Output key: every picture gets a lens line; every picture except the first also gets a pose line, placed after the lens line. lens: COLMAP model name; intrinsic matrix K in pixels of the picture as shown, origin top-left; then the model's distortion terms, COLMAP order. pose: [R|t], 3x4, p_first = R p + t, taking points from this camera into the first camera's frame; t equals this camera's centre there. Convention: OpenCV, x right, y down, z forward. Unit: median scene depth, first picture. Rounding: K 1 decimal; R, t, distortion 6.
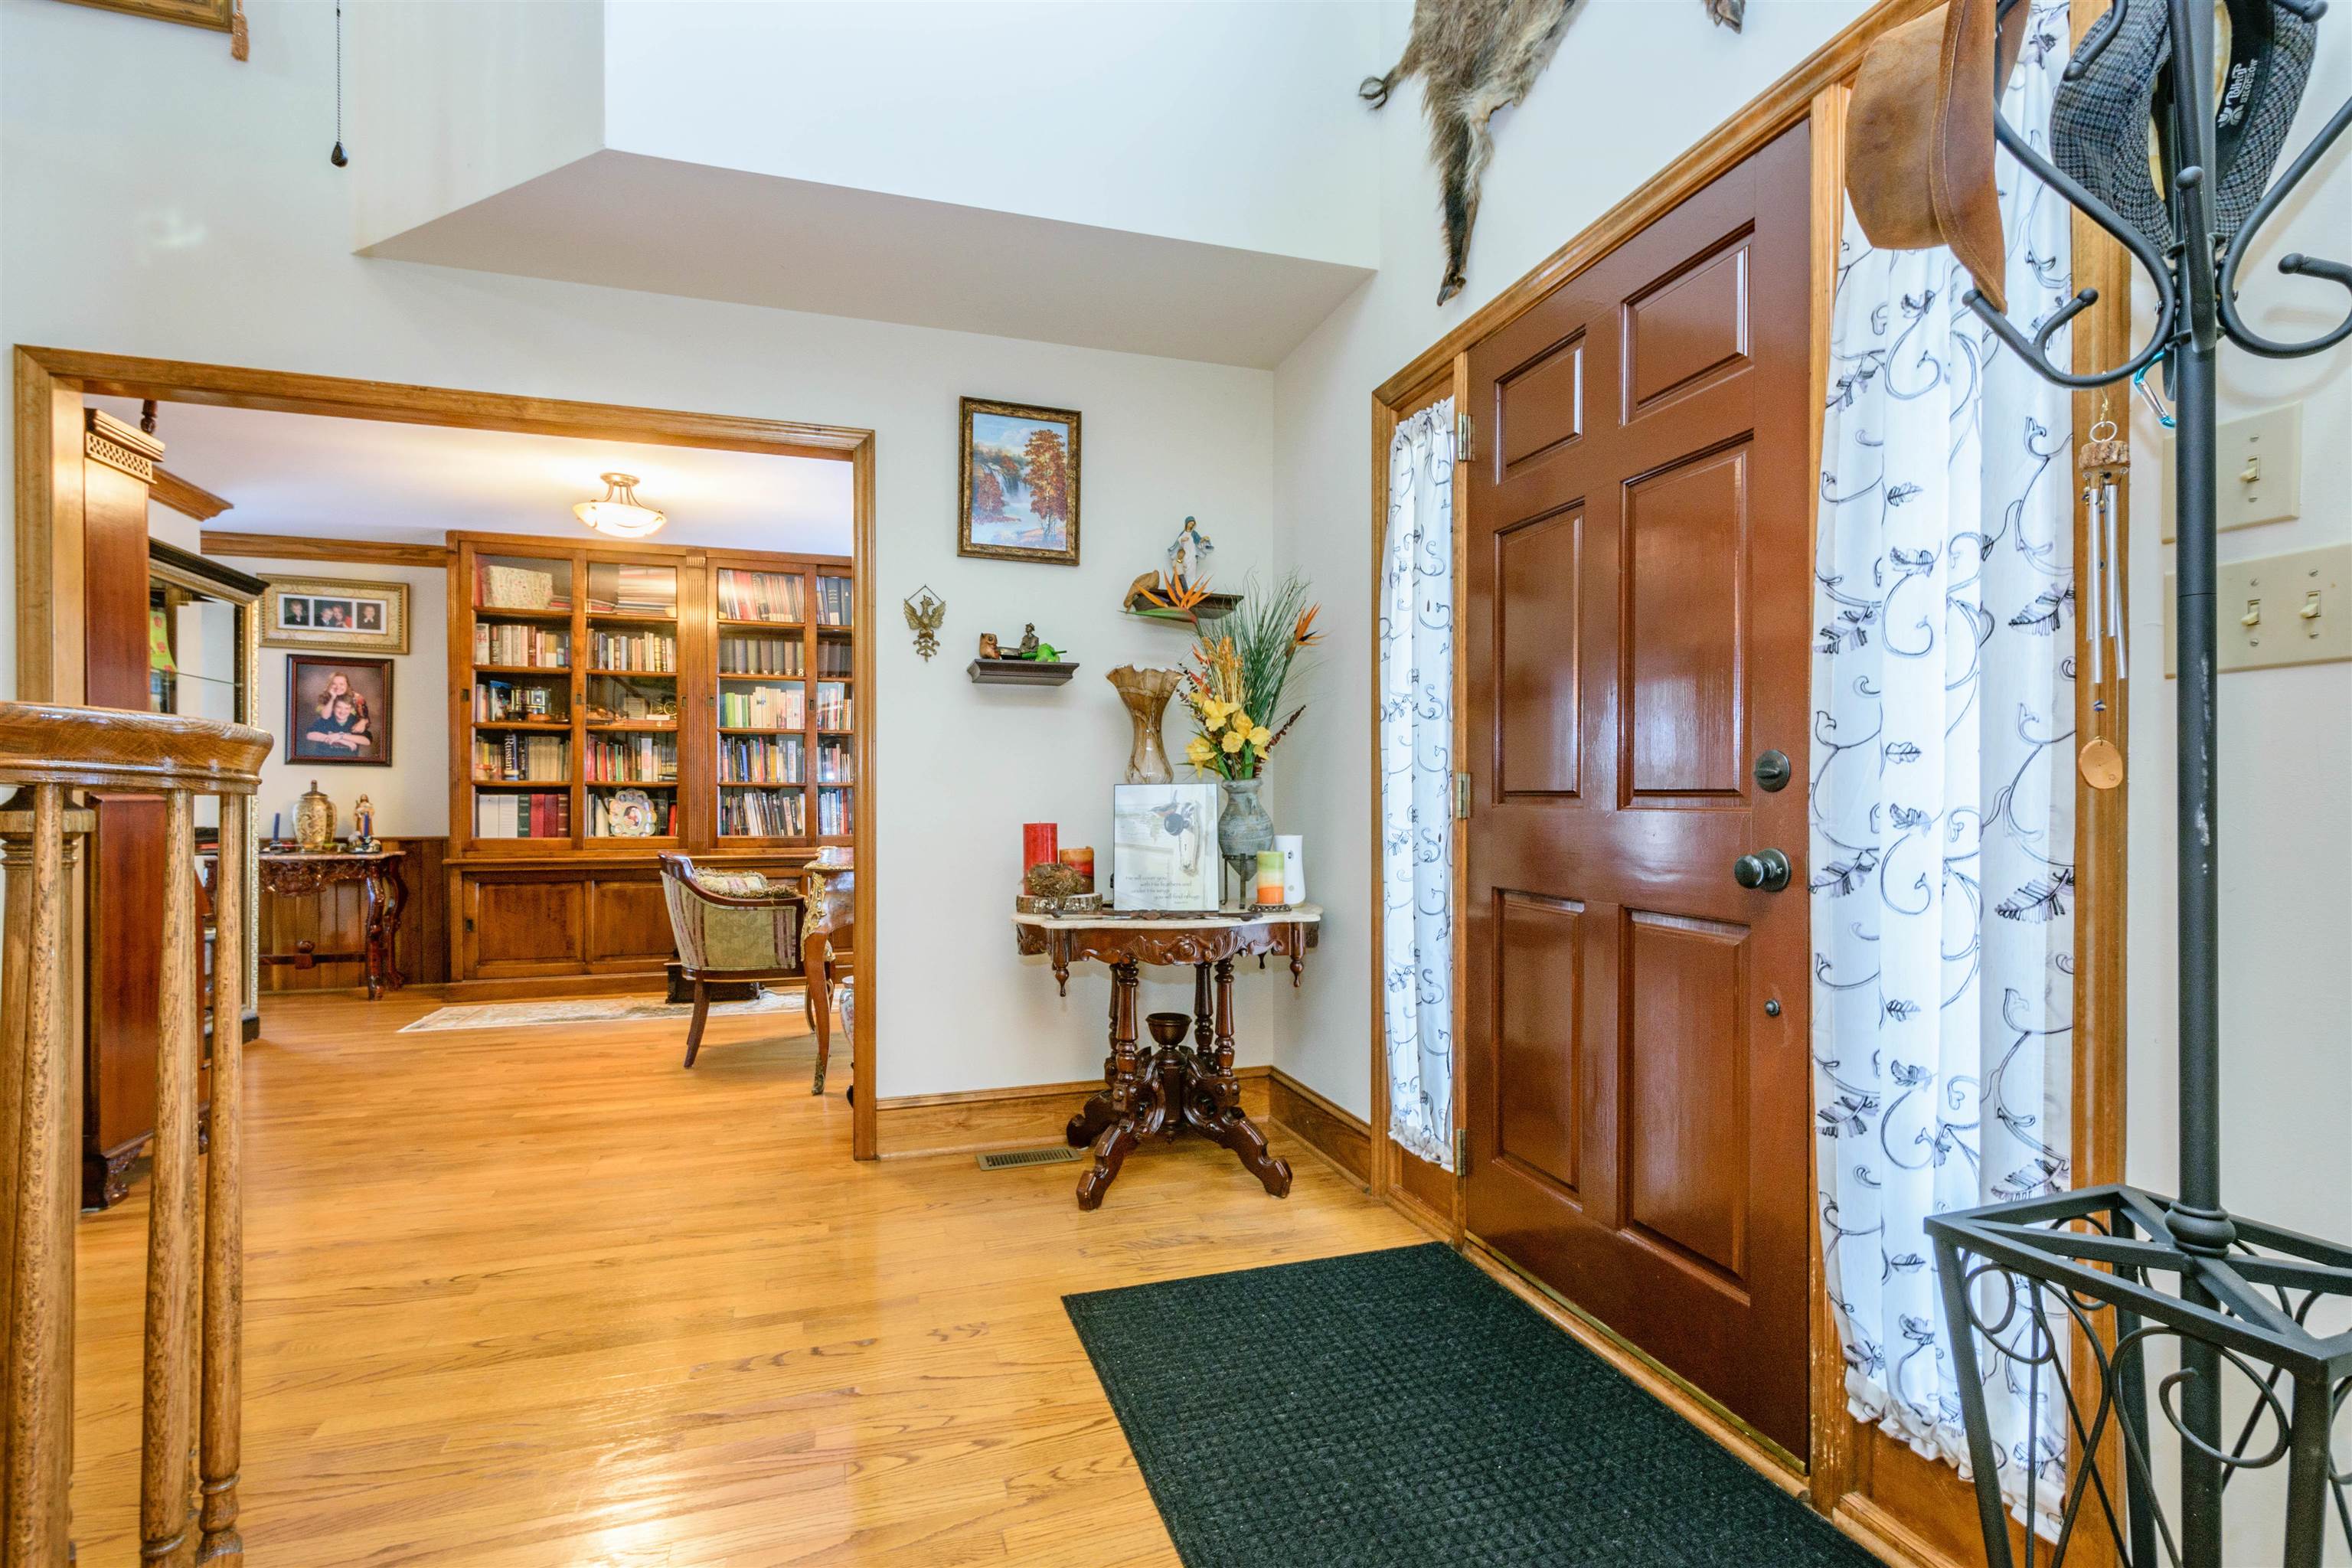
lens RADIAL K [[1075.0, 0, 1176.0], [0, 1075.0, 784.0], [0, 0, 1]] dist [0.000448, -0.000200]
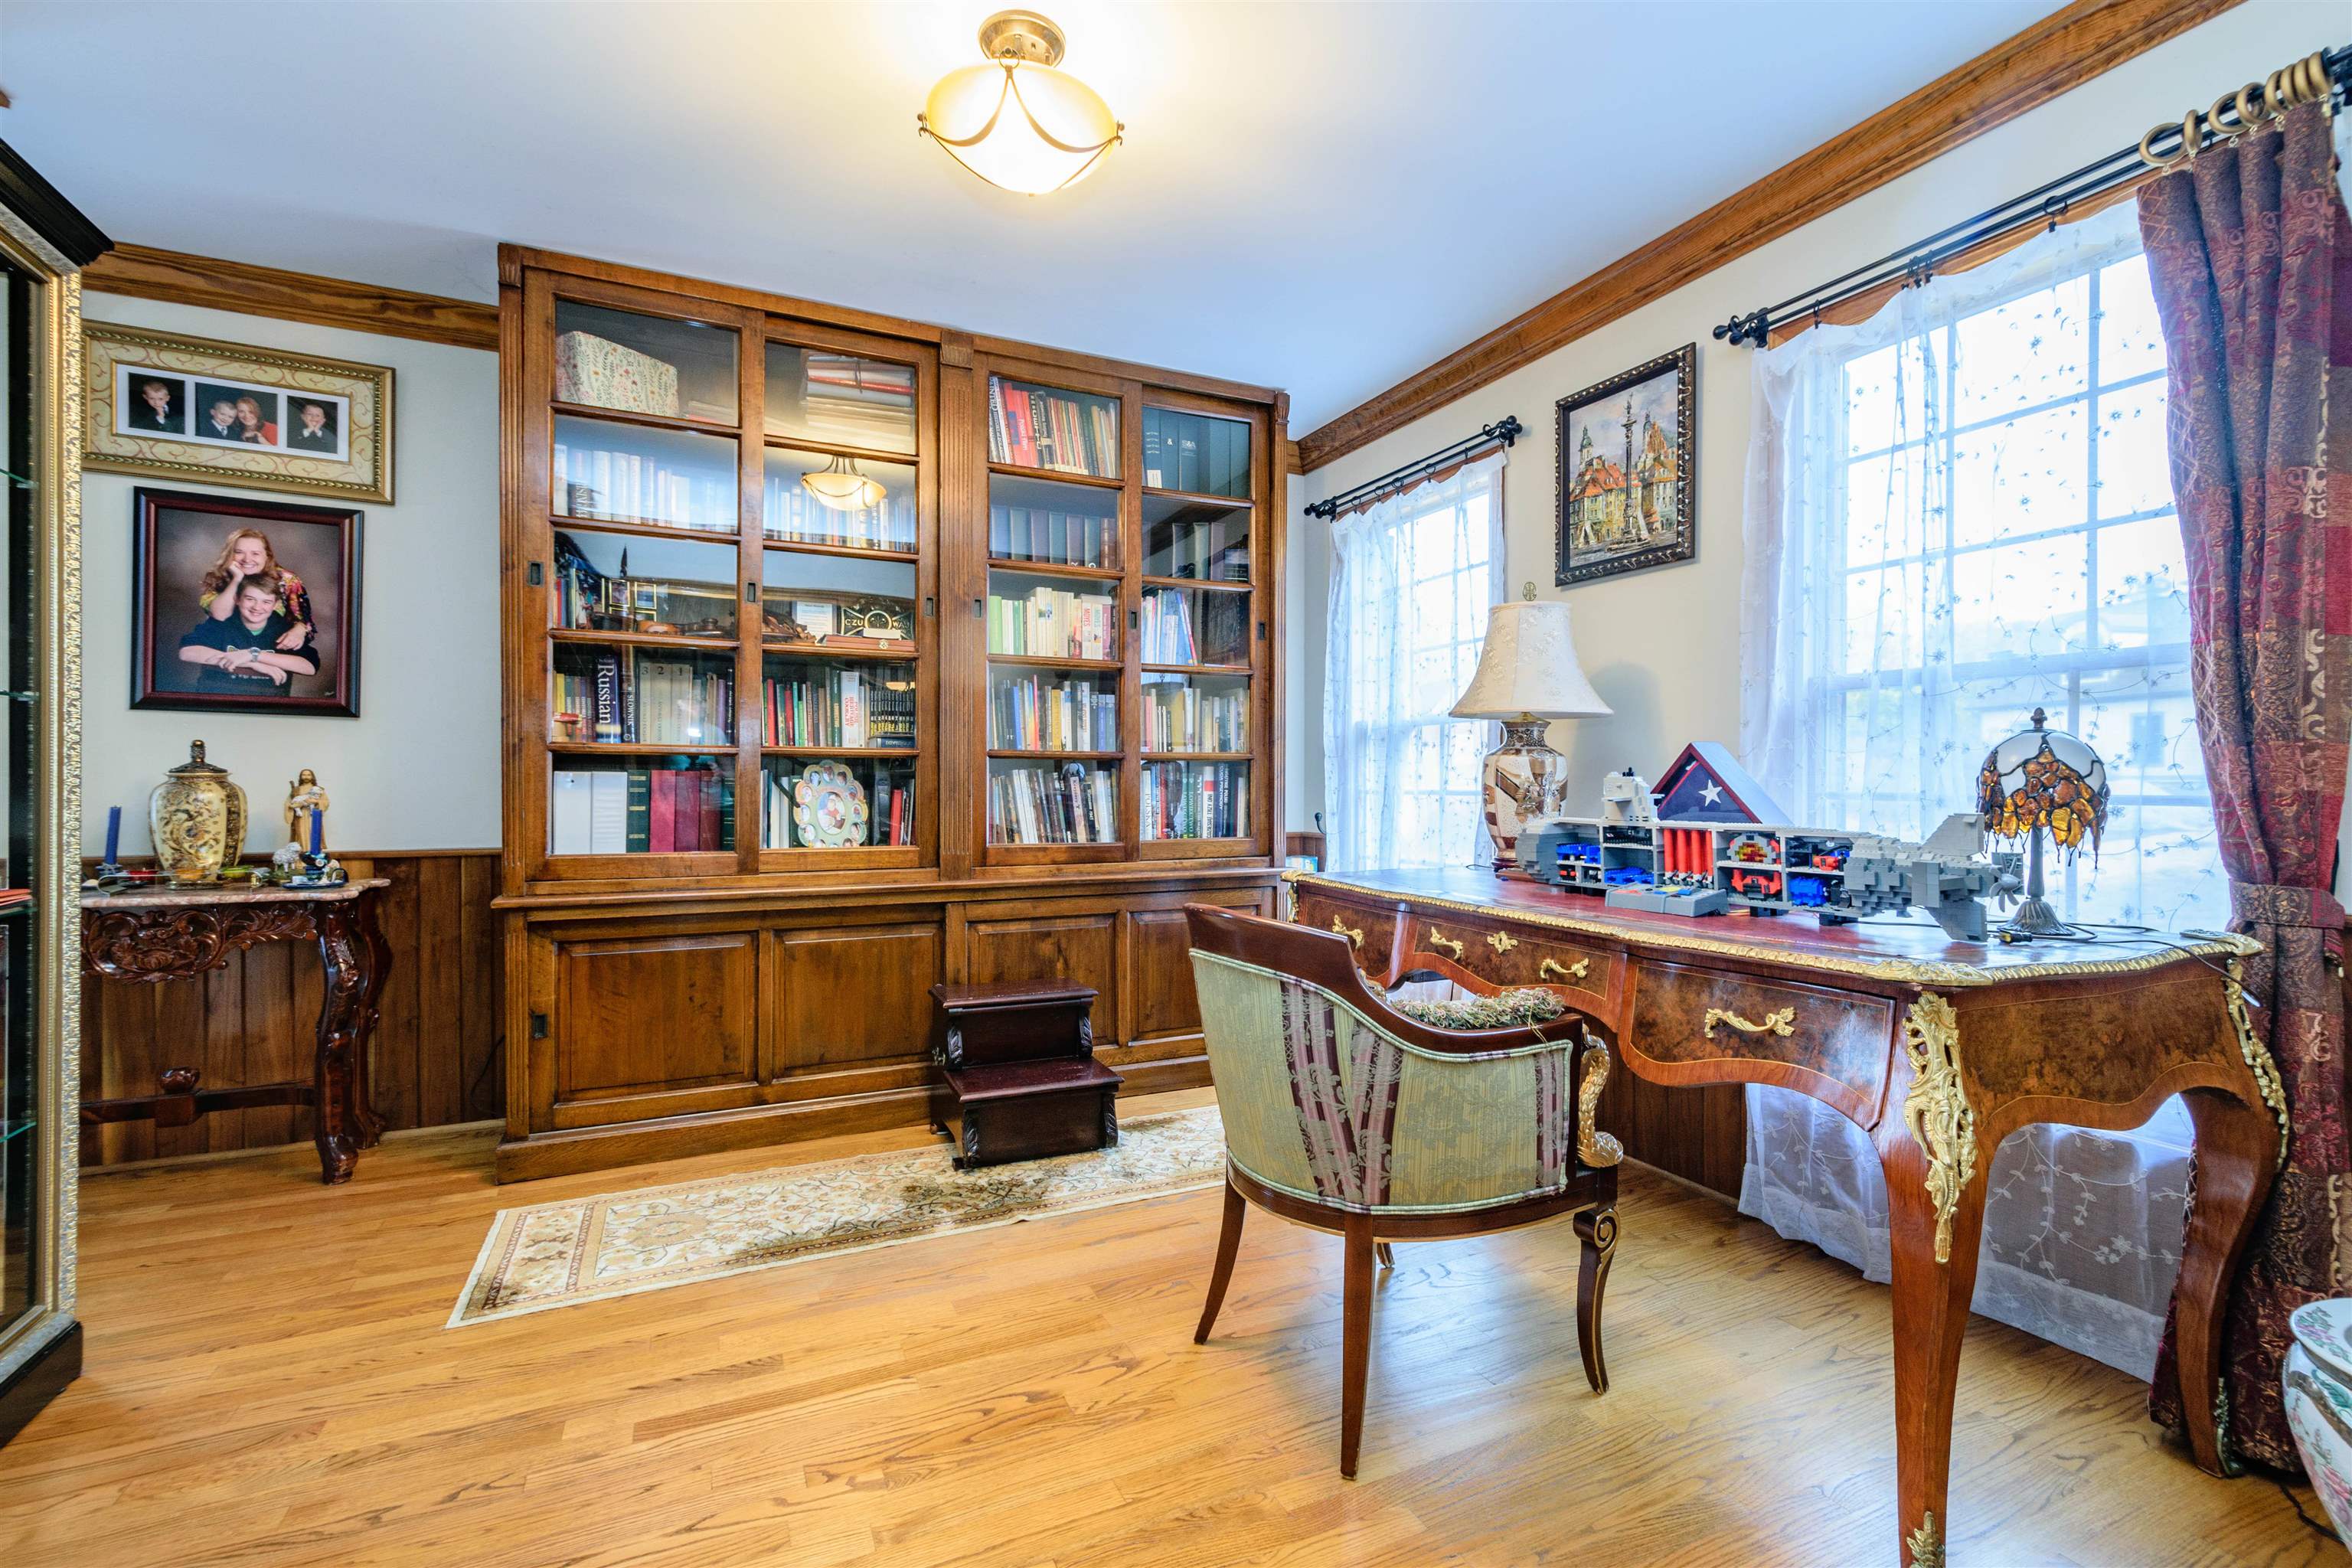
lens RADIAL K [[1024.5, 0, 1185.1], [0, 1024.5, 769.0], [0, 0, 1]] dist [0.001907, 0.000317]
pose [[0.991813, 0.002600, 0.127675, -0.398398], [-0.002795, 0.999995, 0.001349, 0.007521], [-0.127671, -0.001695, 0.991815, 0.458260]]
